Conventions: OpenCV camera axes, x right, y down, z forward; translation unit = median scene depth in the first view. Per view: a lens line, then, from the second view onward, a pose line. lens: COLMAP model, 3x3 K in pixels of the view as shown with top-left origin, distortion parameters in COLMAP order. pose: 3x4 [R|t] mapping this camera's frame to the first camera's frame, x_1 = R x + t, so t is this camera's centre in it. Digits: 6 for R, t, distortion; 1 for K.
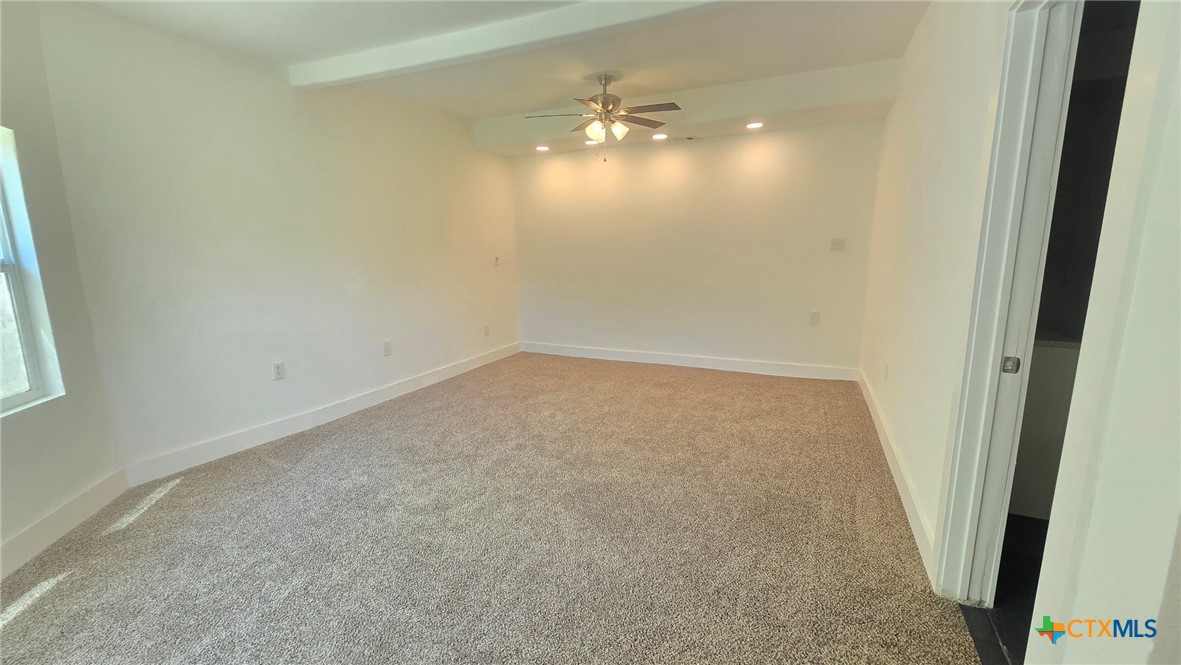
lens RADIAL K [[477.3, 0, 590.0], [0, 477.3, 331.8], [0, 0, 1]] dist [-0.003899, 0.001538]
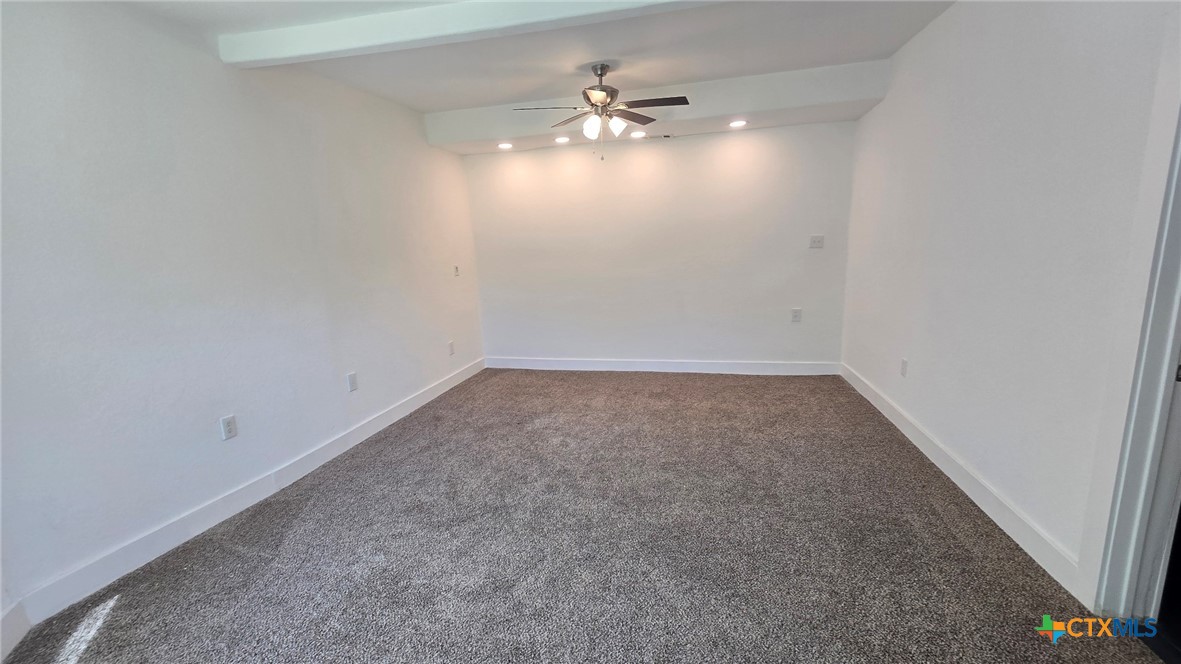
lens RADIAL K [[477.3, 0, 593.4], [0, 477.3, 331.1], [0, 0, 1]] dist [-0.003899, 0.001538]
pose [[0.981234, -0.062280, 0.182487, -0.179027], [0.062299, 0.998042, 0.005636, -0.037351], [-0.182481, 0.005839, 0.983192, 0.111218]]
